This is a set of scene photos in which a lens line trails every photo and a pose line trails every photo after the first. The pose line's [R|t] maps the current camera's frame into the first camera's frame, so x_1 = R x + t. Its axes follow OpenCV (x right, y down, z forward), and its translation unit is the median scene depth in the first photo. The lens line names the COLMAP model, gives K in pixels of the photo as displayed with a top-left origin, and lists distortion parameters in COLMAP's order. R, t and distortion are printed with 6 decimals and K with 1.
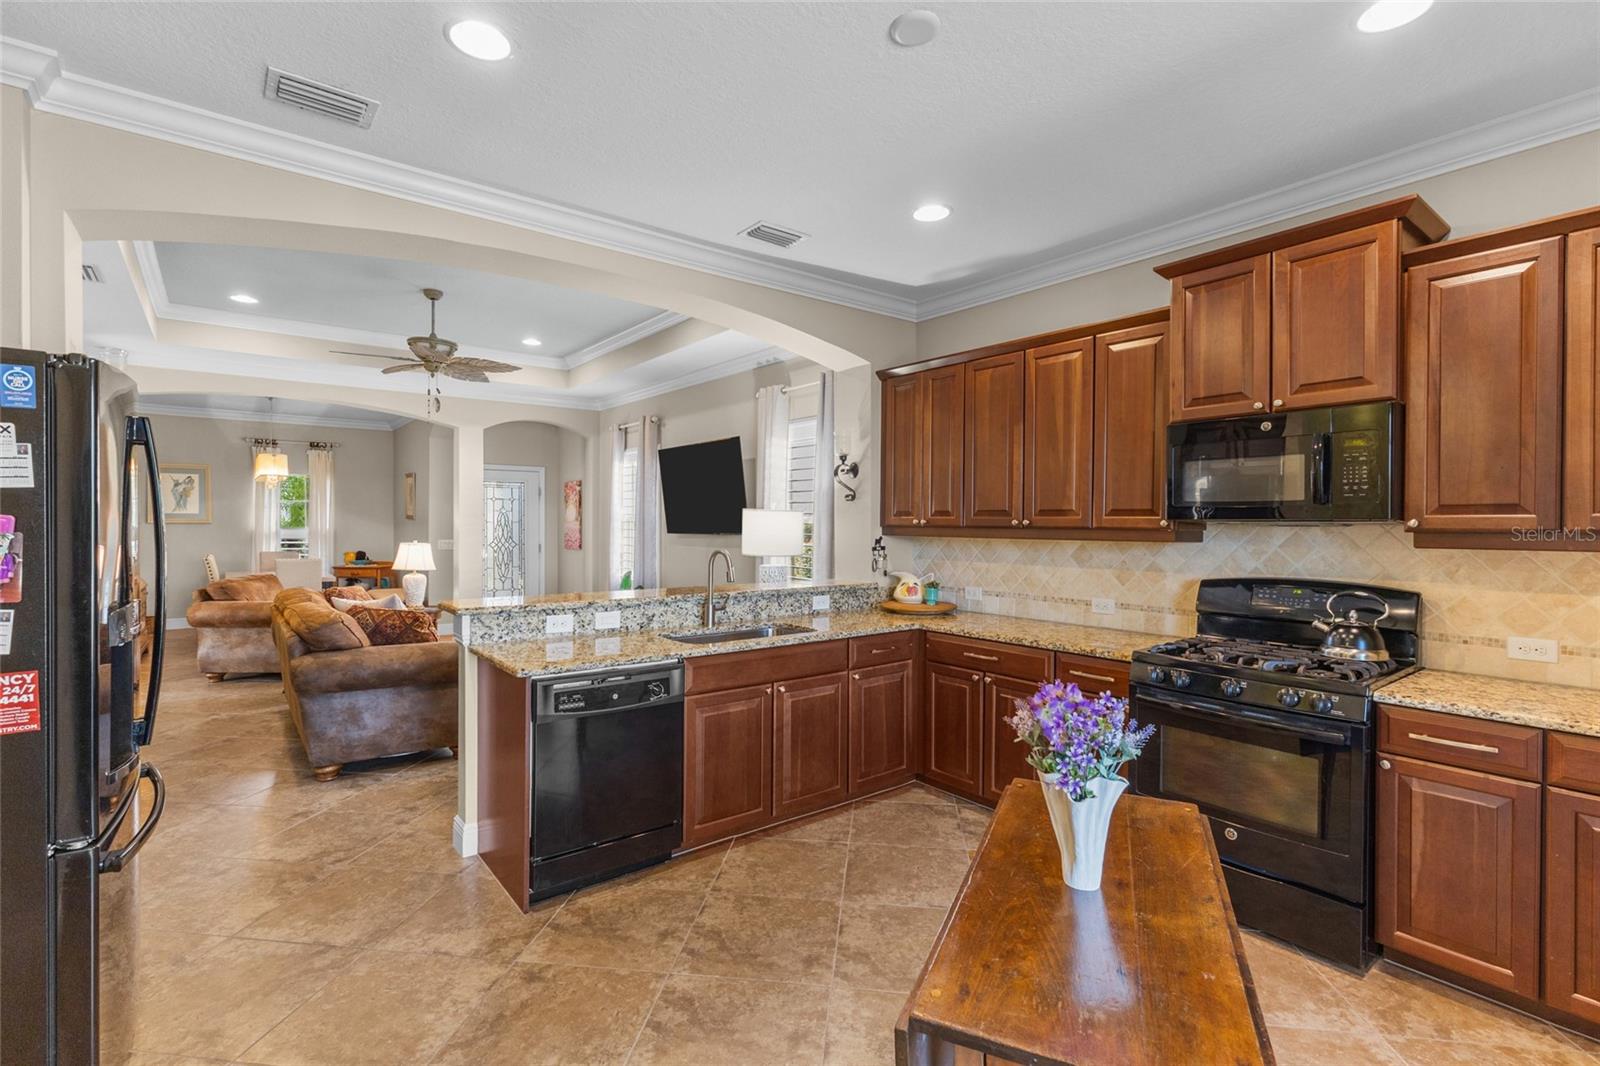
lens RADIAL K [[737.4, 0, 803.6], [0, 737.4, 529.2], [0, 0, 1]] dist [0.003980, -0.000195]
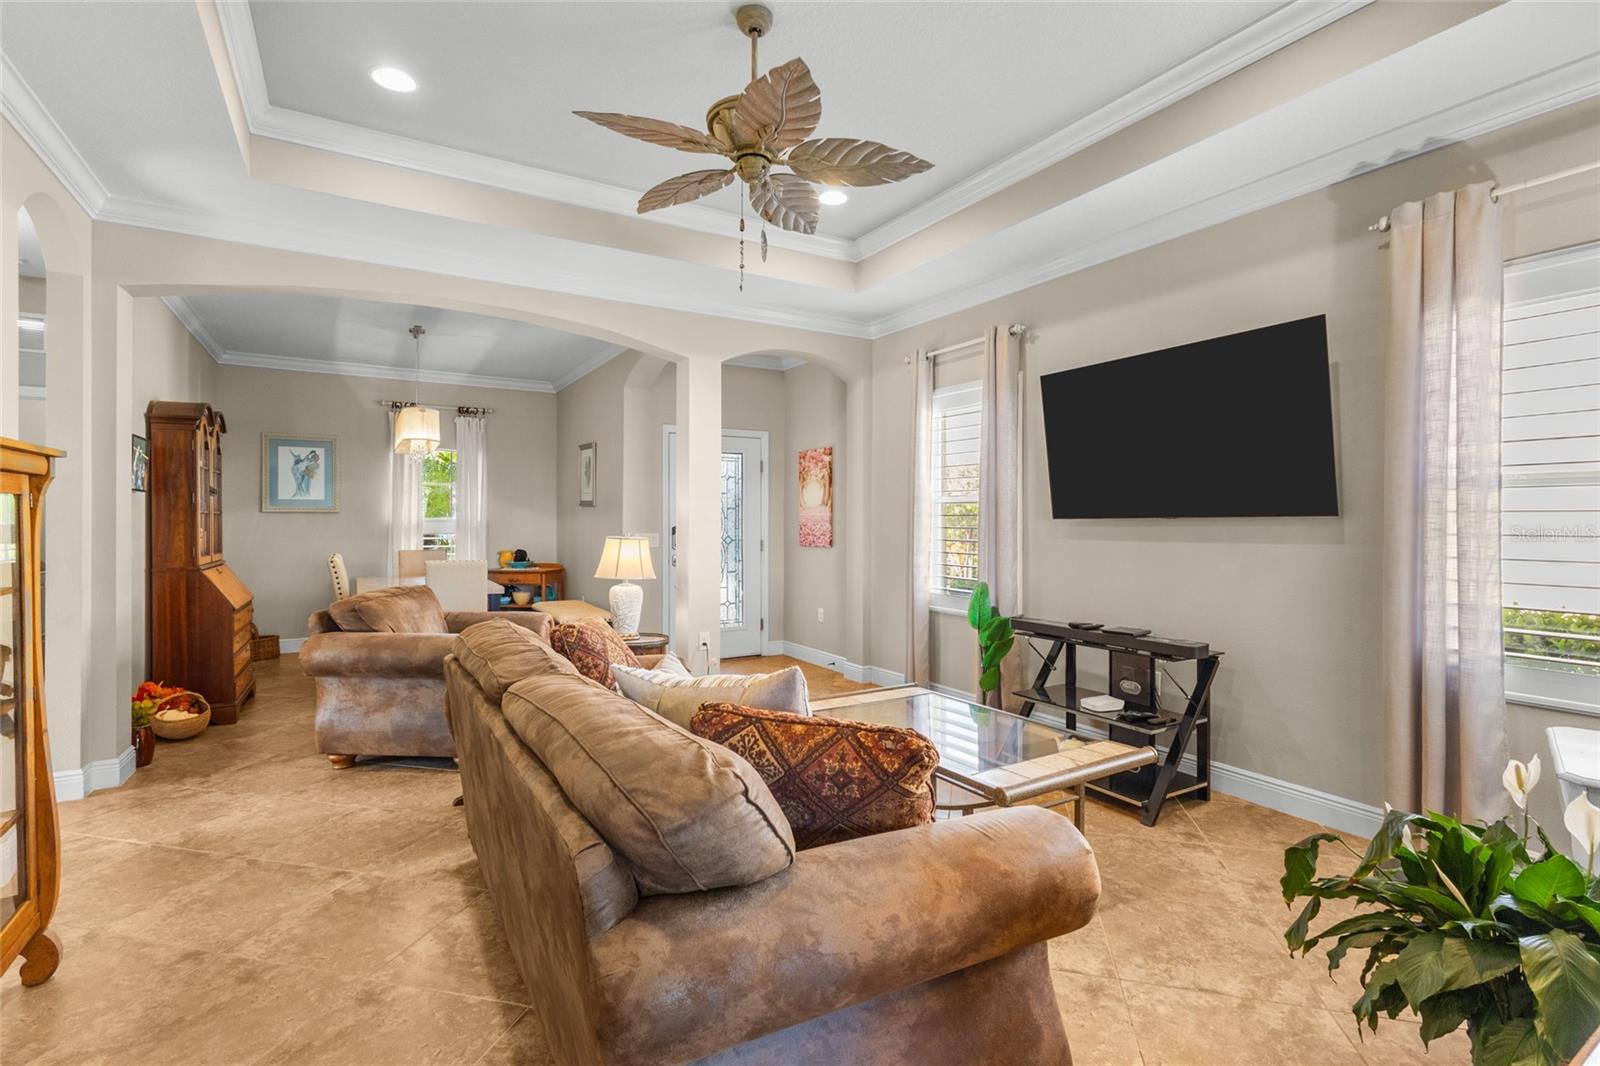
lens RADIAL K [[737.4, 0, 797.3], [0, 737.4, 519.9], [0, 0, 1]] dist [0.003980, -0.000195]
pose [[0.992559, -0.004063, -0.121694, -0.351616], [0.002577, 0.999920, -0.012365, 0.014261], [0.121734, 0.011959, 0.992491, 0.442371]]
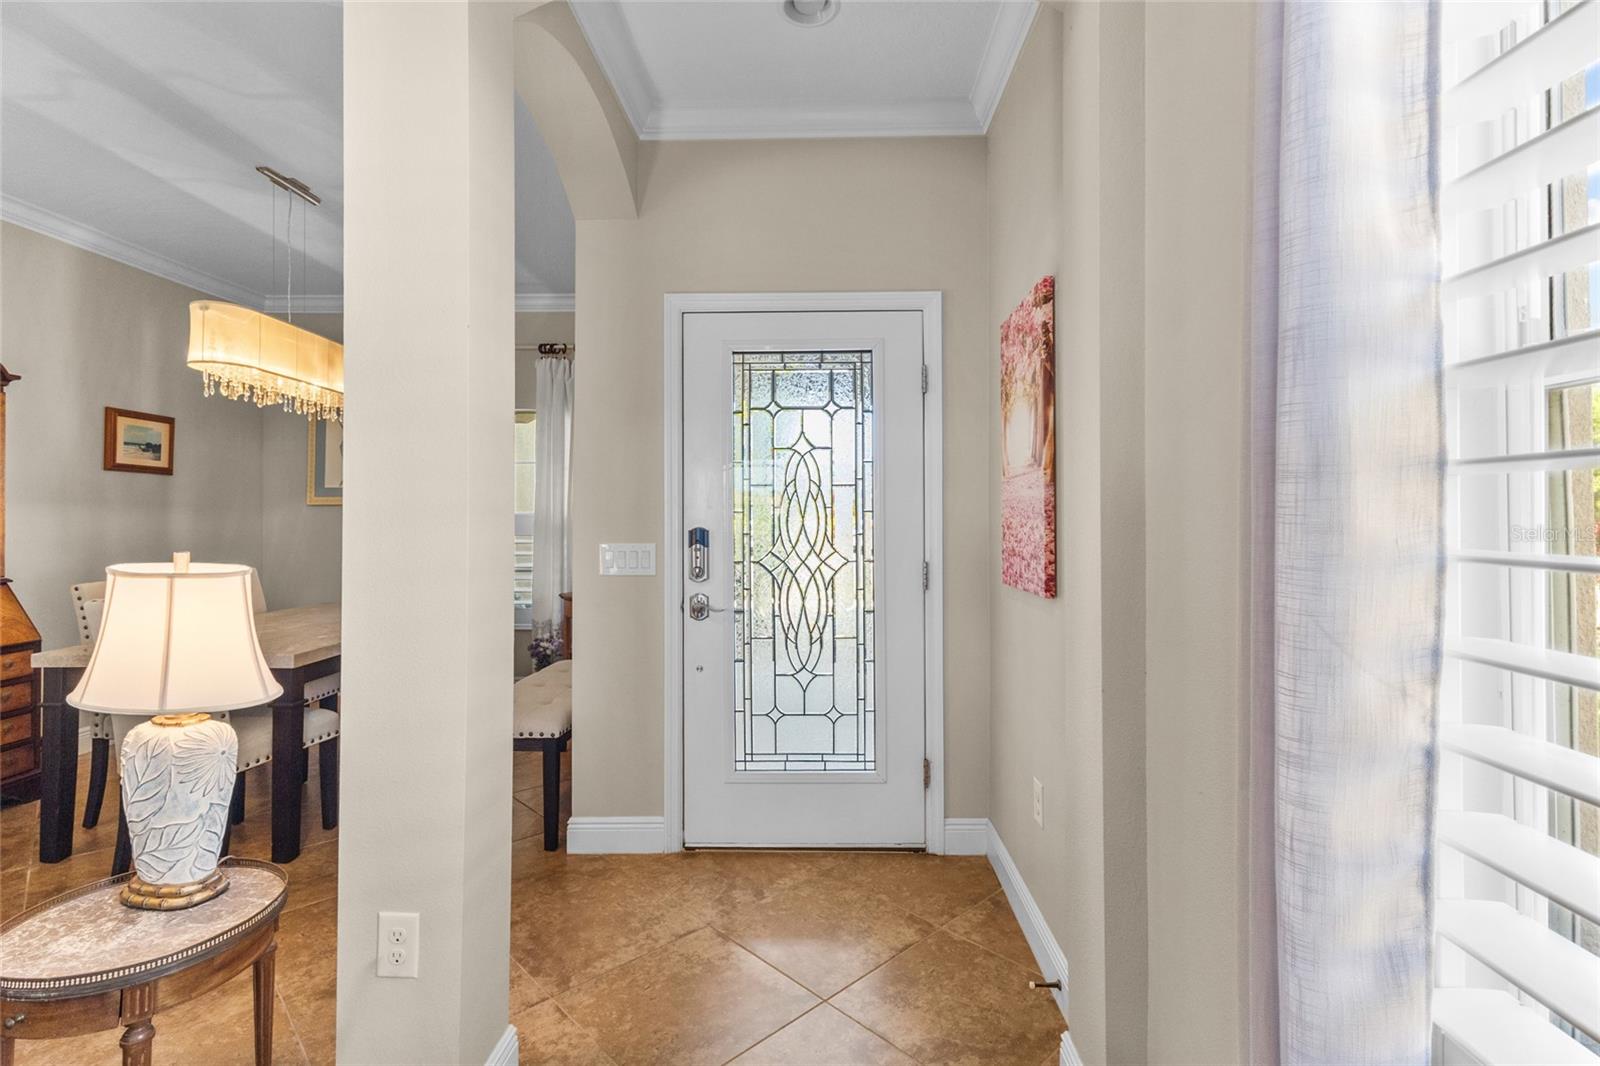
lens RADIAL K [[737.4, 0, 802.1], [0, 737.4, 509.1], [0, 0, 1]] dist [0.003980, -0.000195]
pose [[0.773849, -0.011665, -0.633263, -0.313805], [-0.004602, 0.999700, -0.024039, 0.009879], [0.633353, 0.021517, 0.773564, 1.109169]]
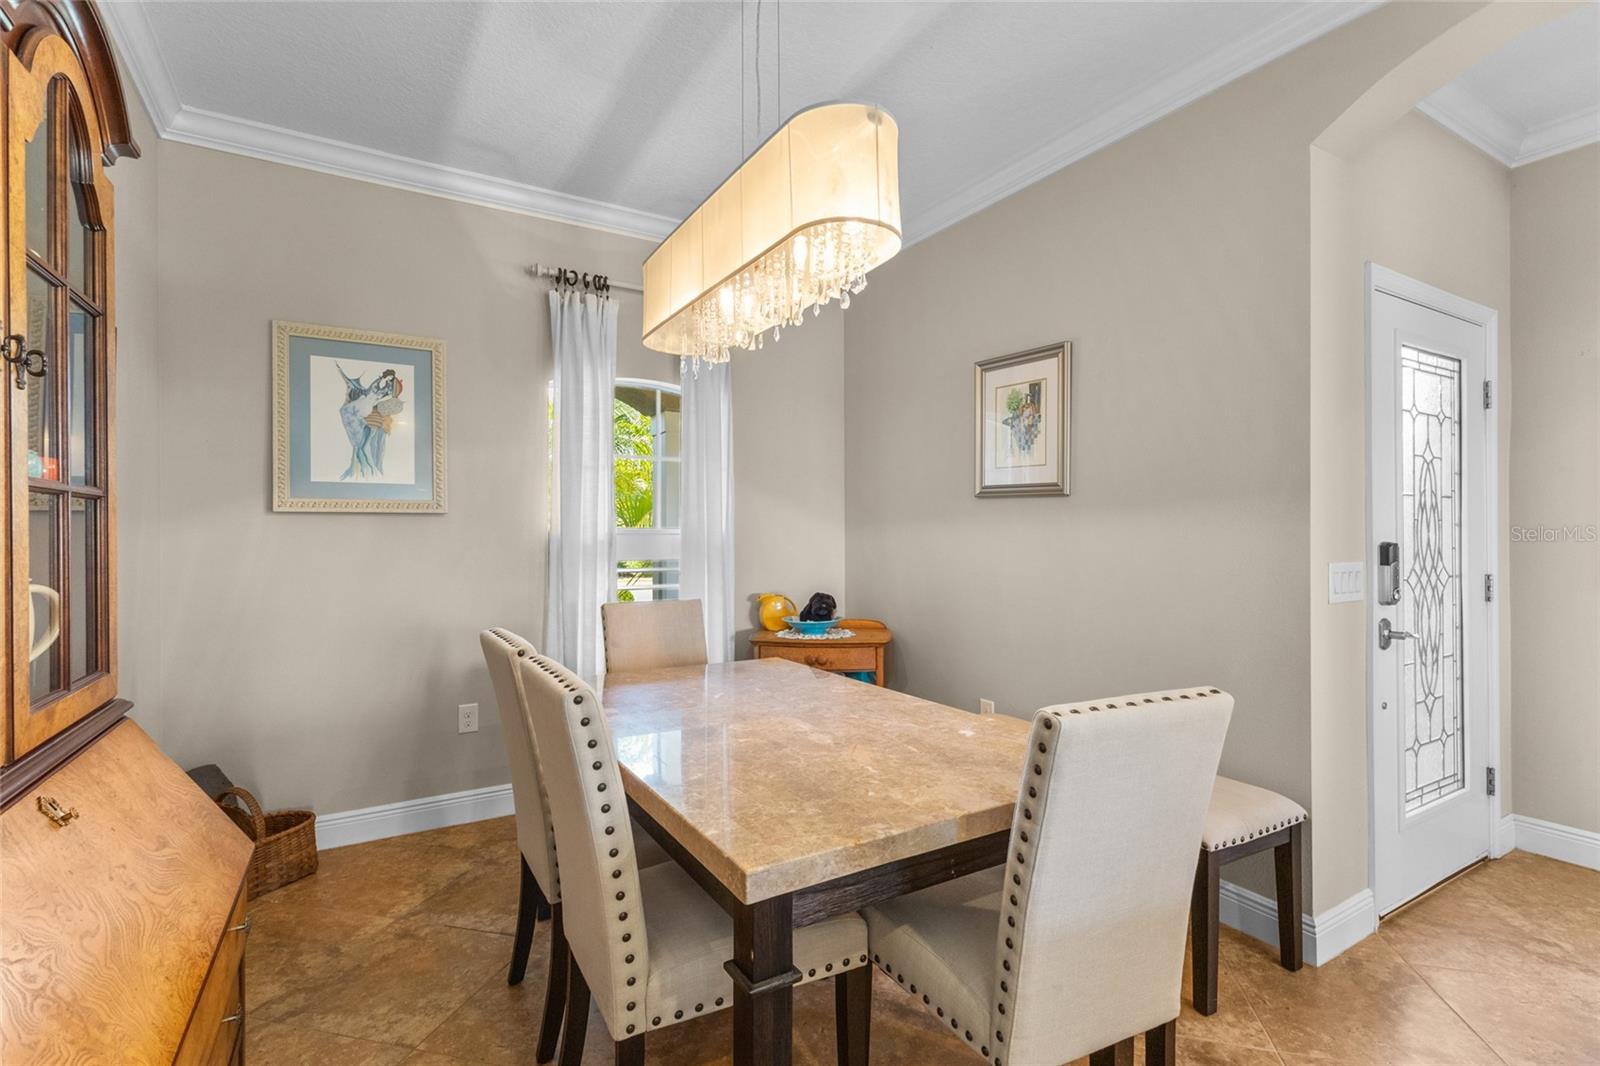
lens RADIAL K [[737.4, 0, 803.6], [0, 737.4, 539.1], [0, 0, 1]] dist [0.003980, -0.000195]
pose [[0.990709, -0.007586, -0.135791, -0.862707], [0.005813, 0.999893, -0.013449, 0.012376], [0.135878, 0.012535, 0.990646, 1.000700]]
